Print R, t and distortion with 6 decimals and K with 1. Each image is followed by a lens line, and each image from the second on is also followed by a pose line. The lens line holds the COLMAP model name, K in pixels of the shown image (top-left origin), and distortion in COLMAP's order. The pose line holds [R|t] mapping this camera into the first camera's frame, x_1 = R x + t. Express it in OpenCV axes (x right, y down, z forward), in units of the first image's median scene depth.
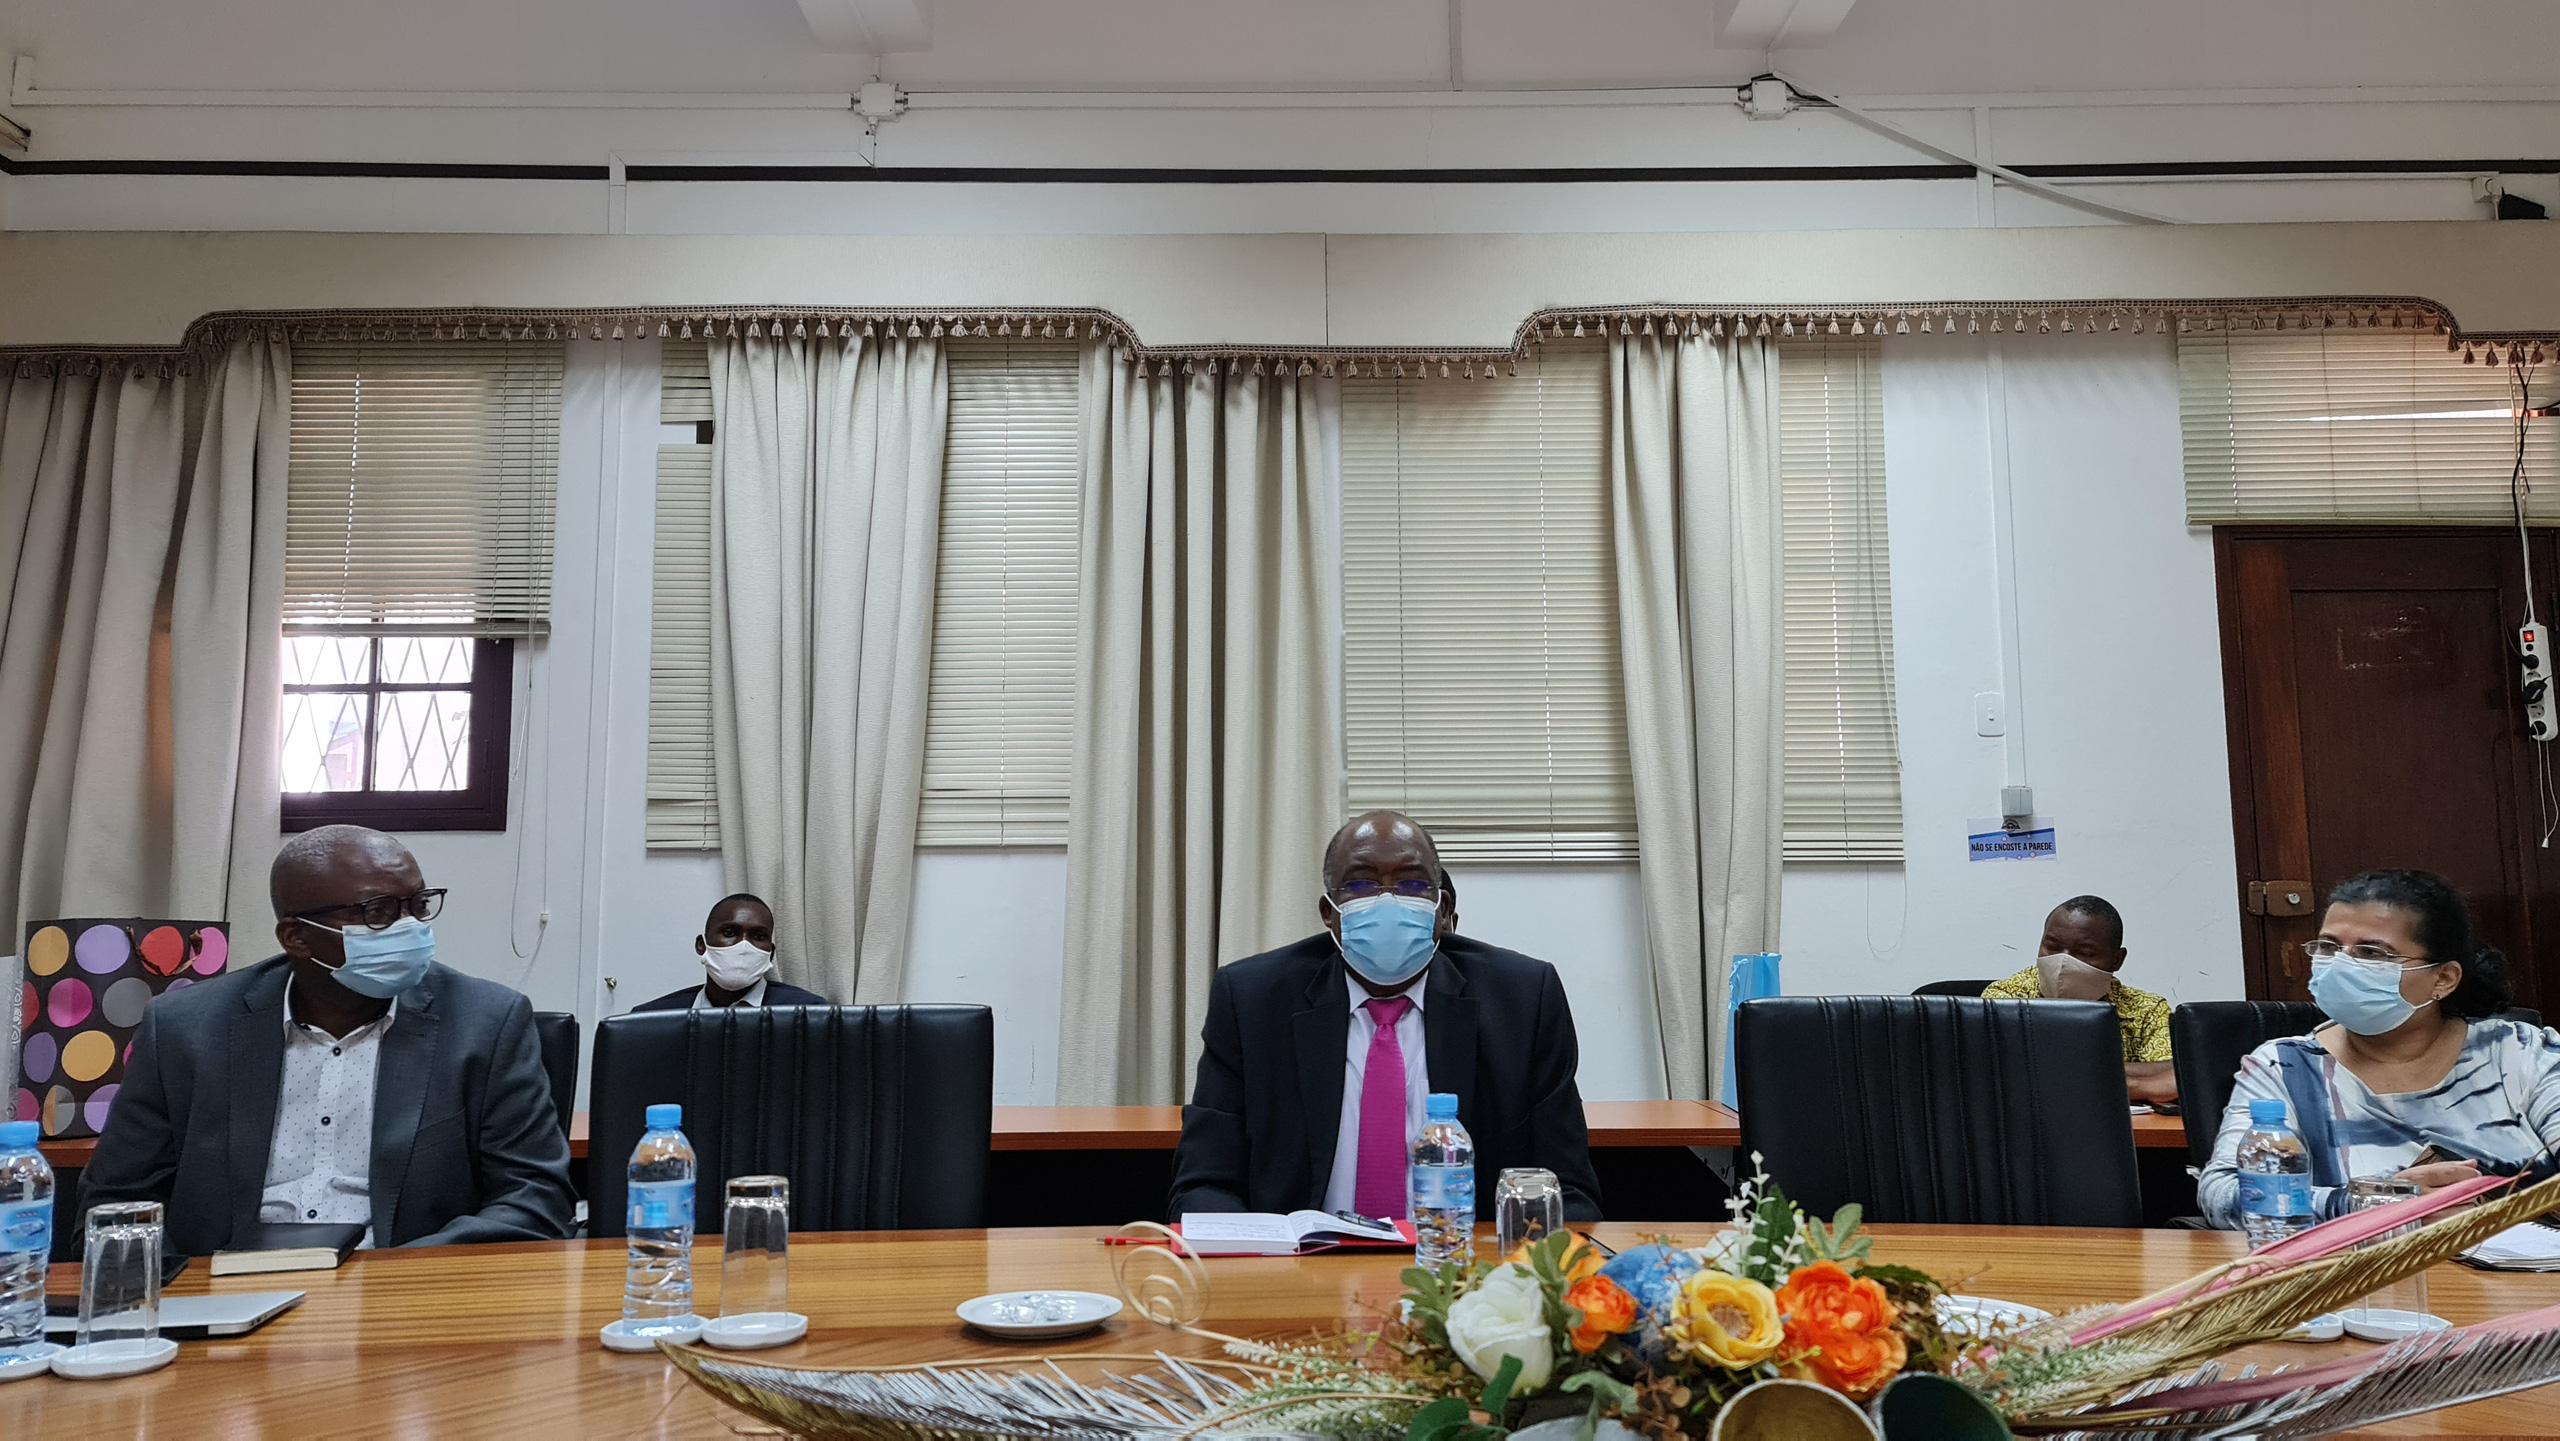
lens RADIAL K [[1901.4, 0, 1292.4], [0, 1901.4, 700.0], [0, 0, 1]] dist [0.057741, -0.045091]
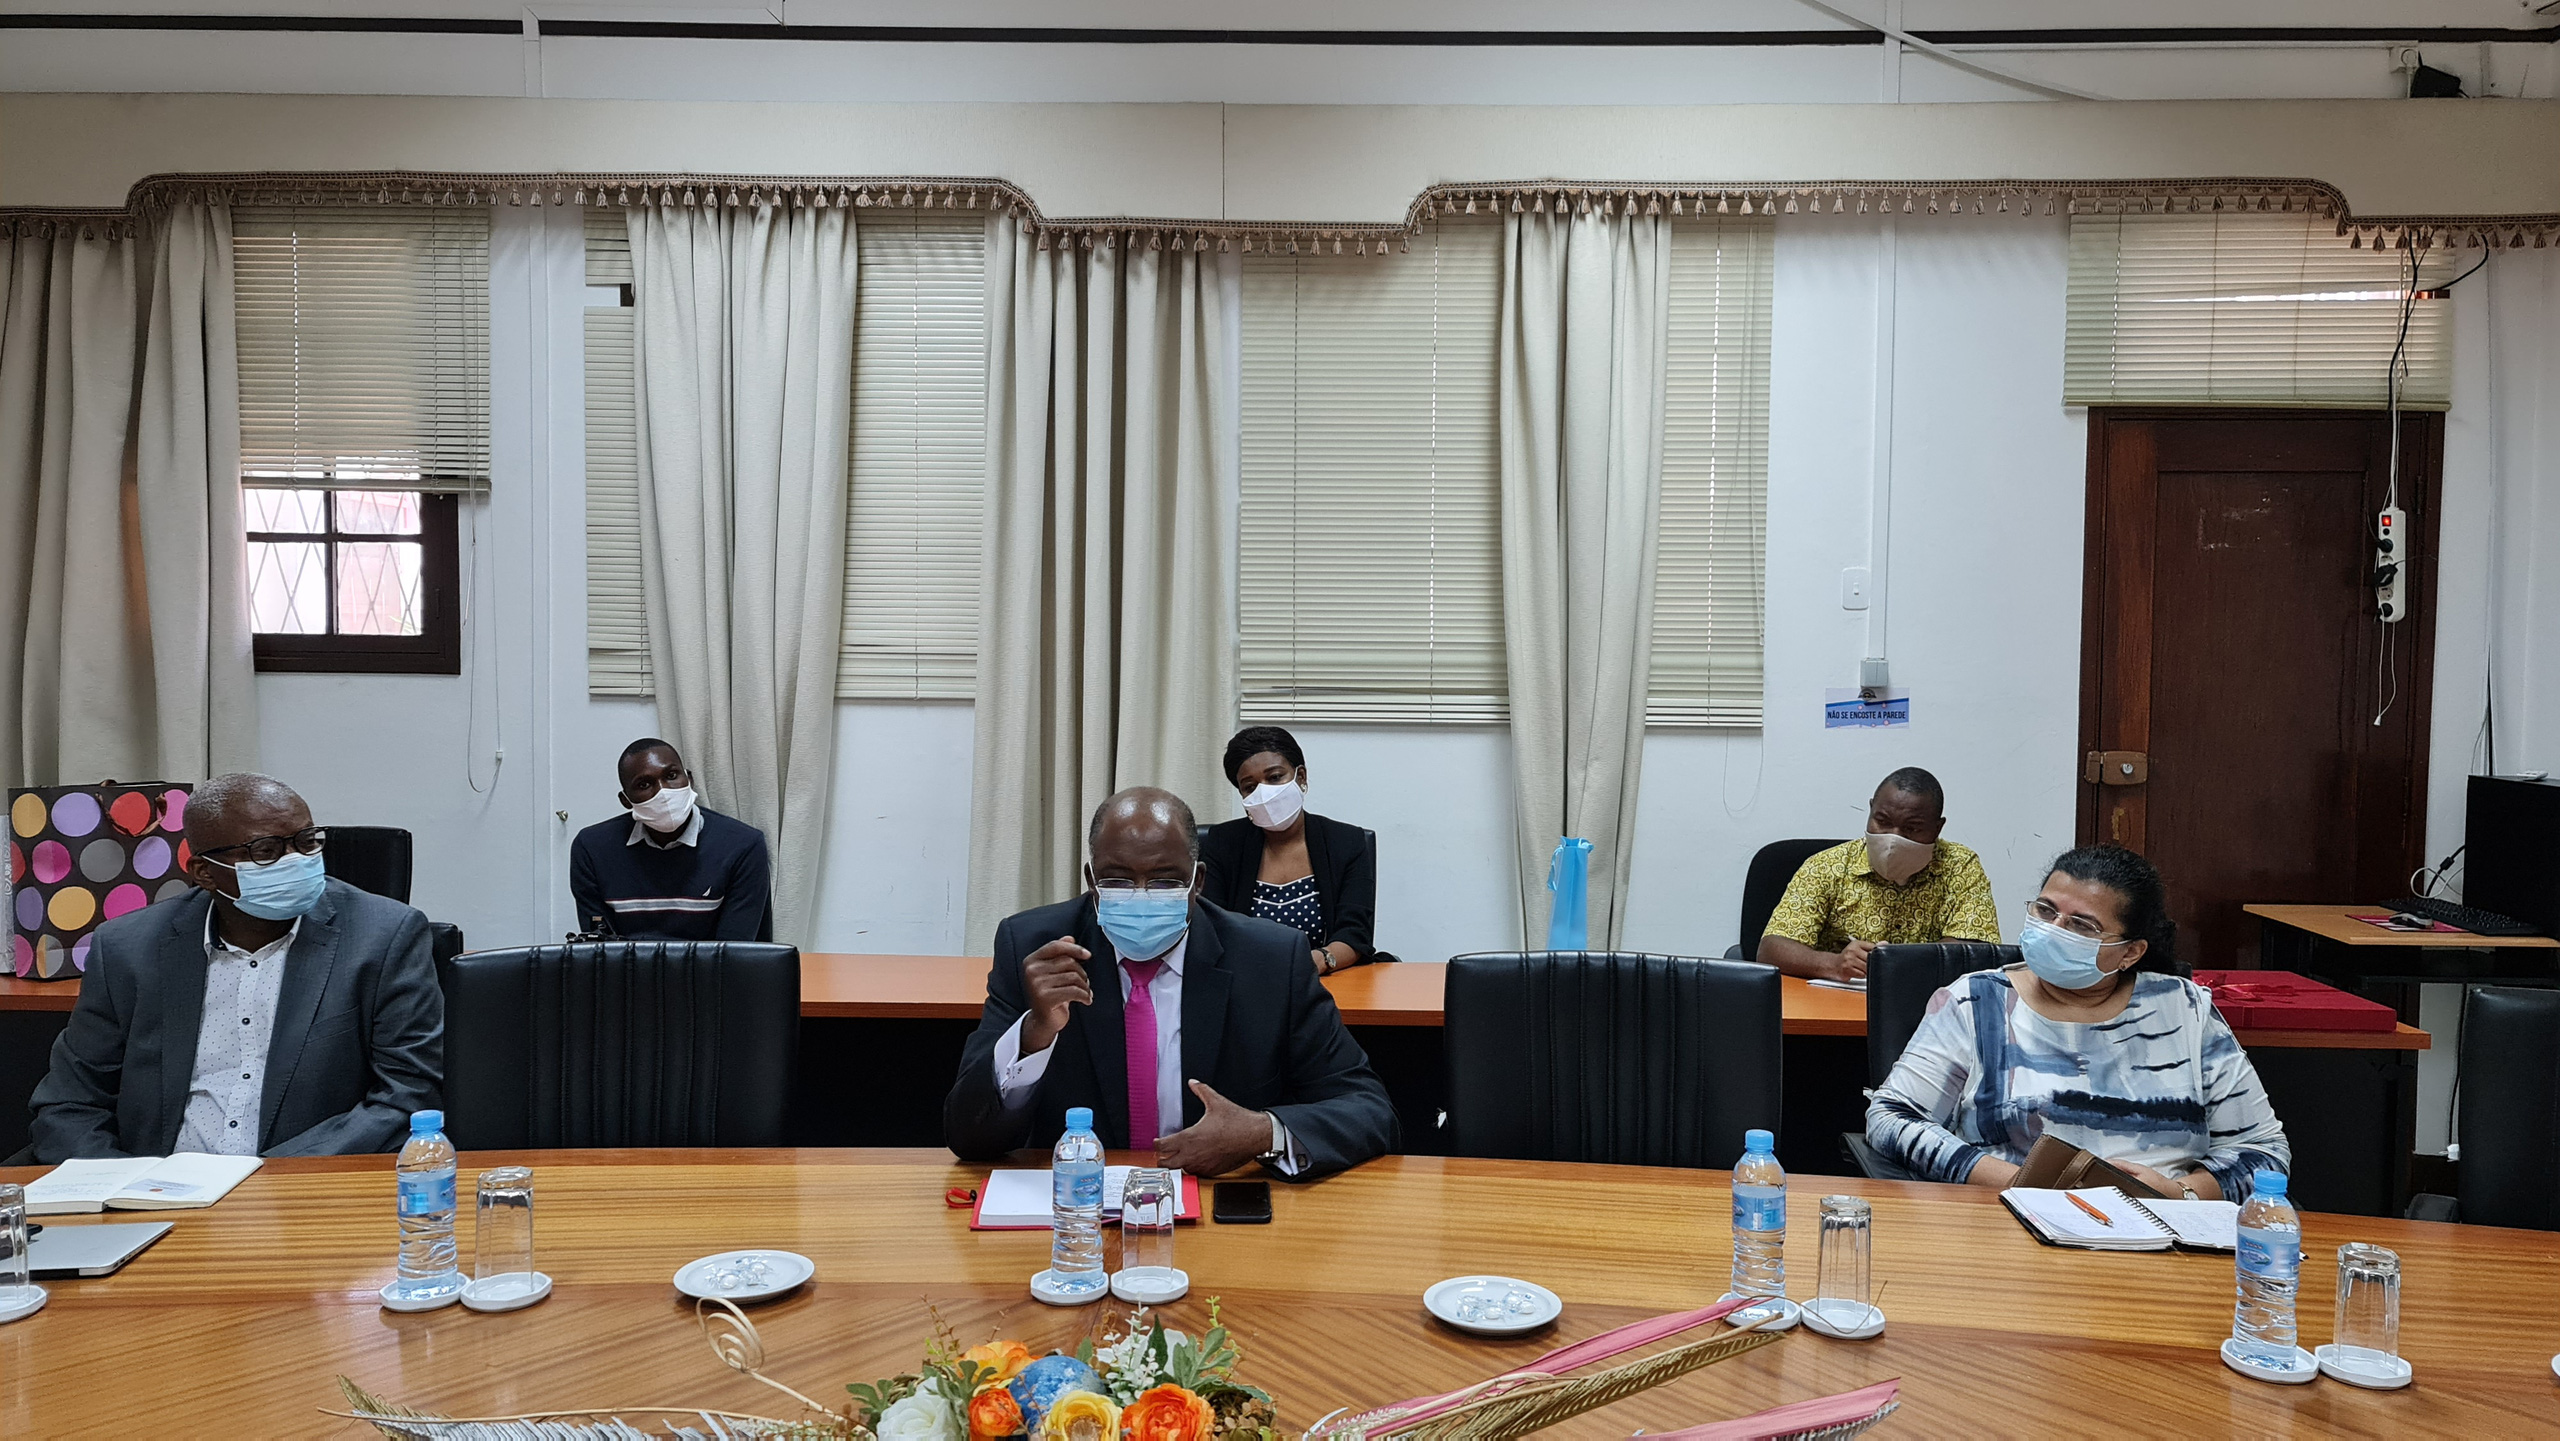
lens RADIAL K [[1901.4, 0, 1296.2], [0, 1901.4, 729.9], [0, 0, 1]] dist [0.057741, -0.045091]
pose [[0.999228, 0.019990, -0.033821, 0.097281], [-0.013949, 0.985303, 0.170246, -0.091136], [0.036727, -0.169643, 0.984821, -0.052768]]
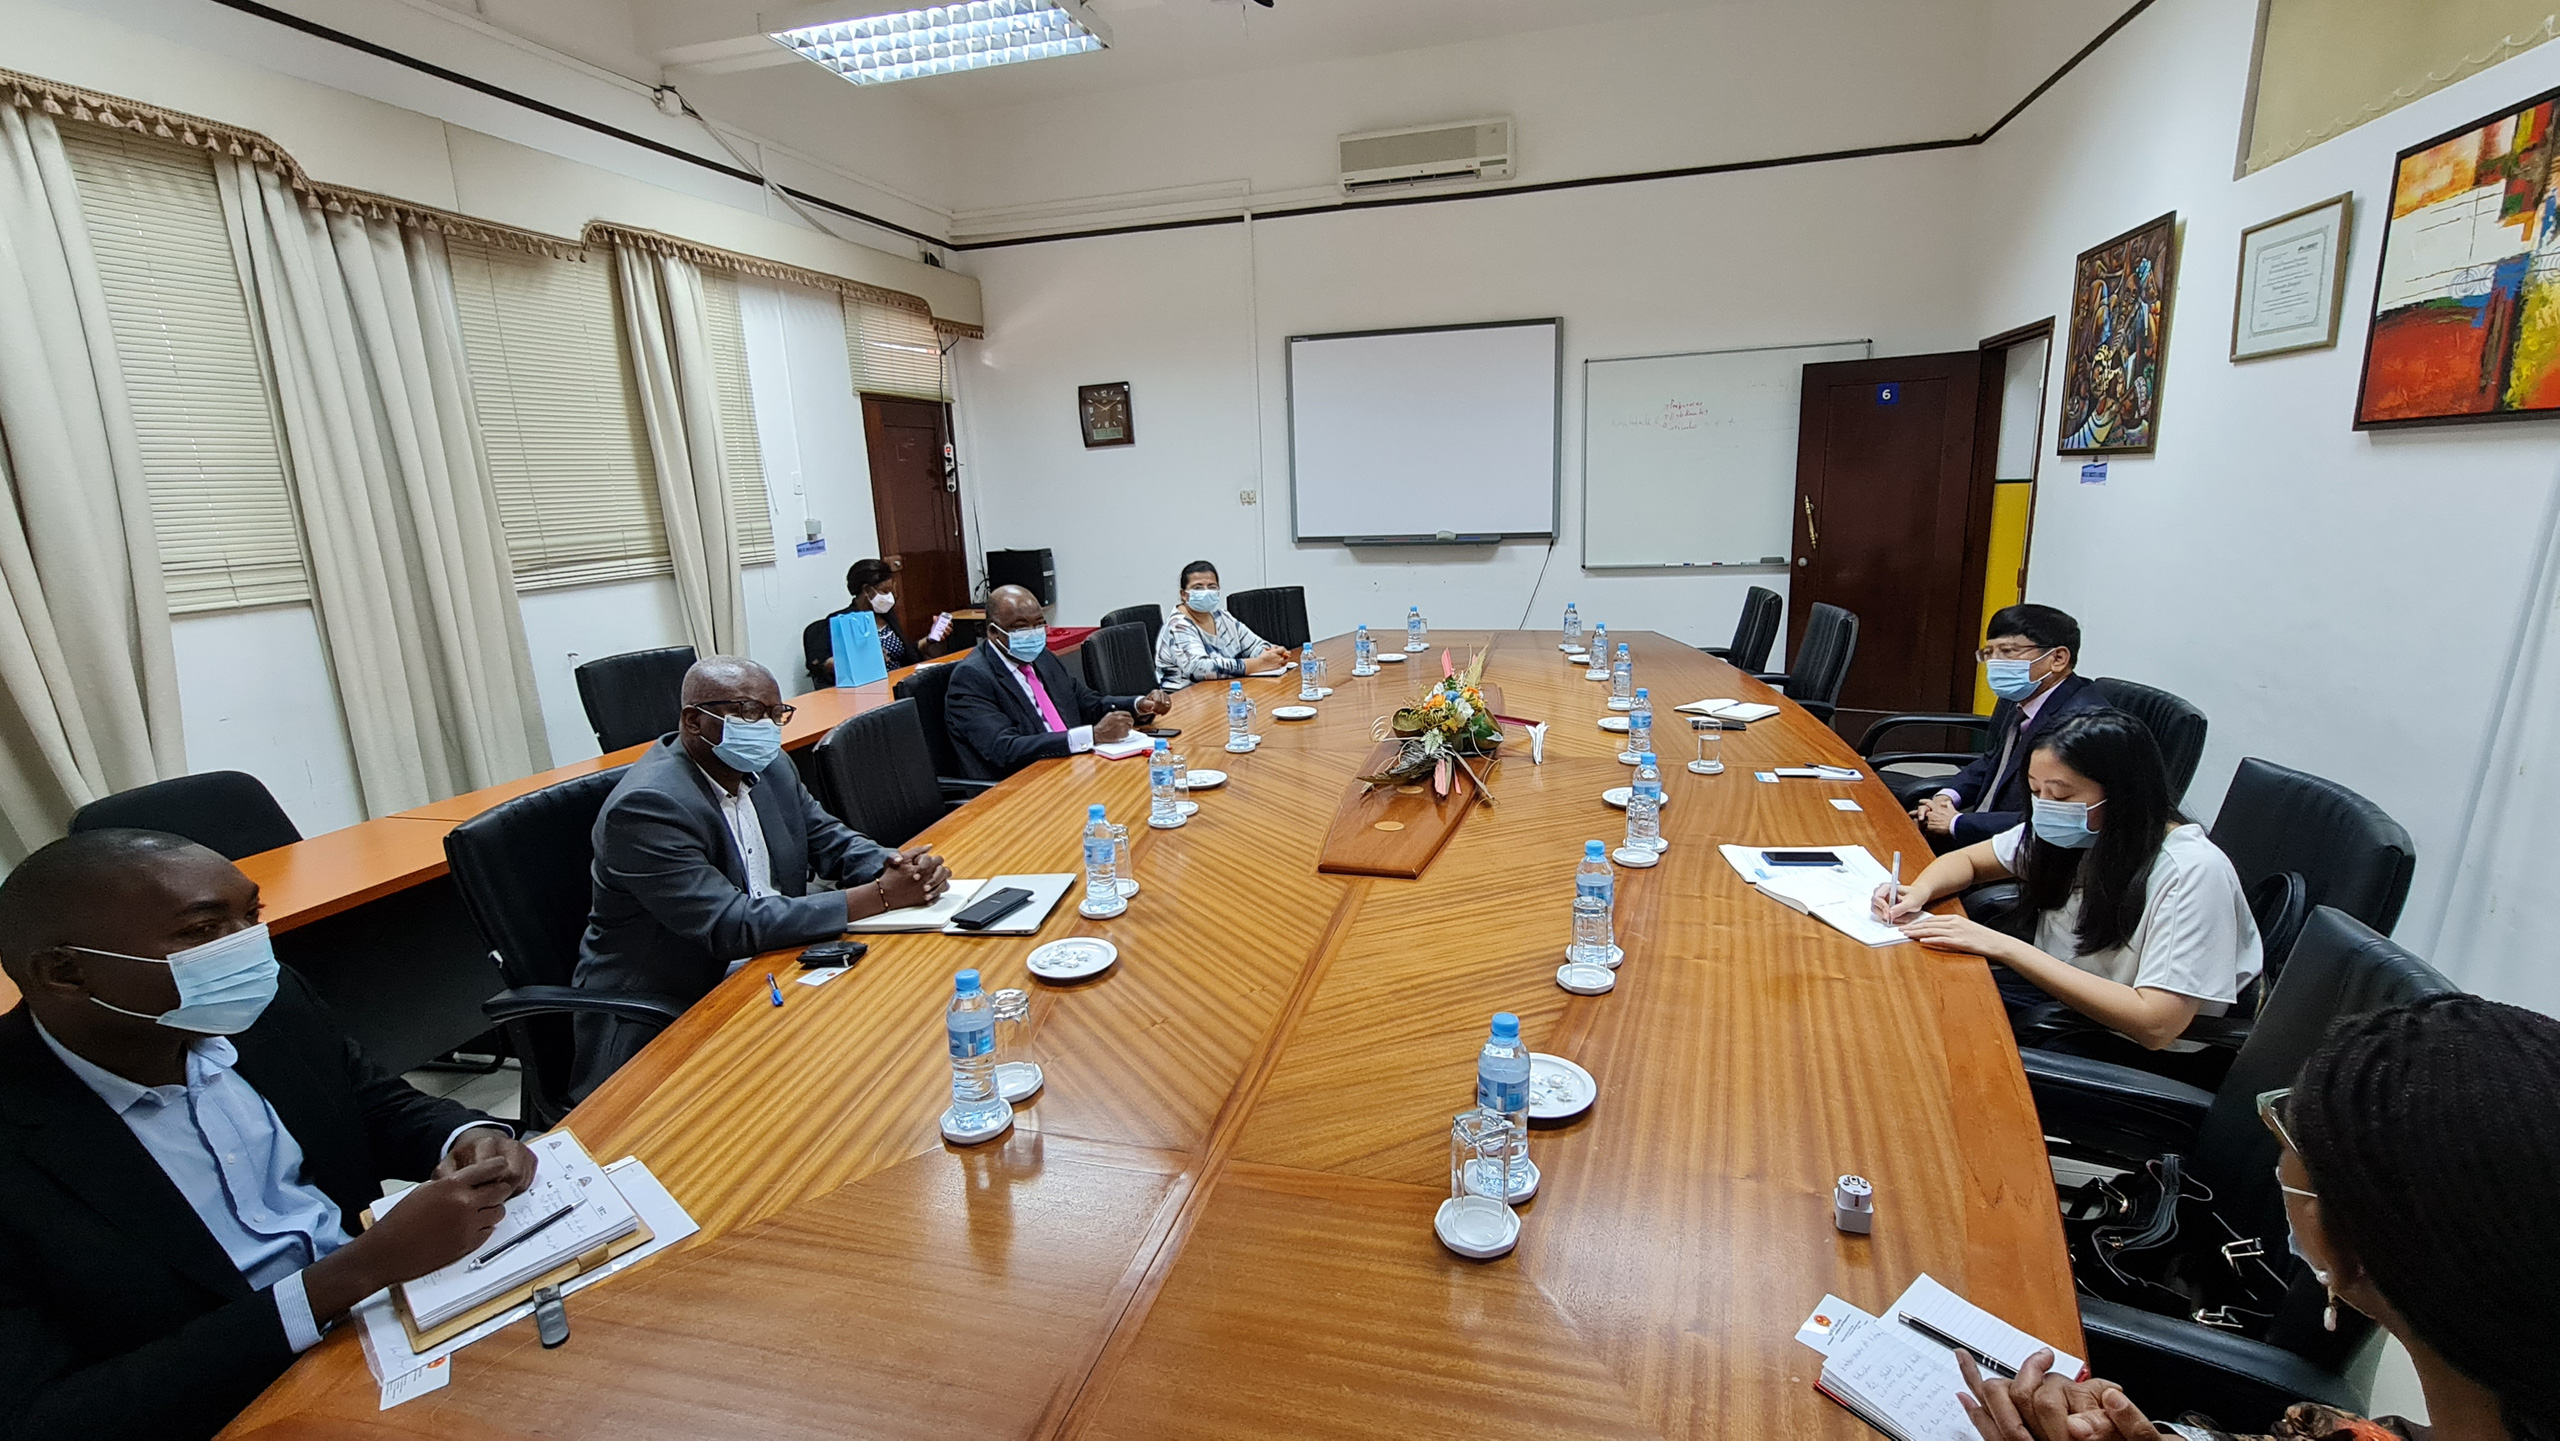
lens RADIAL K [[1076.3, 0, 1300.0], [0, 1076.3, 715.6], [0, 0, 1]] dist [0.002371, -0.000284]
pose [[0.262445, -0.213333, 0.941069, -0.623033], [-0.079268, 0.967192, 0.241361, -0.072640], [-0.961685, -0.137941, 0.236925, 0.191727]]
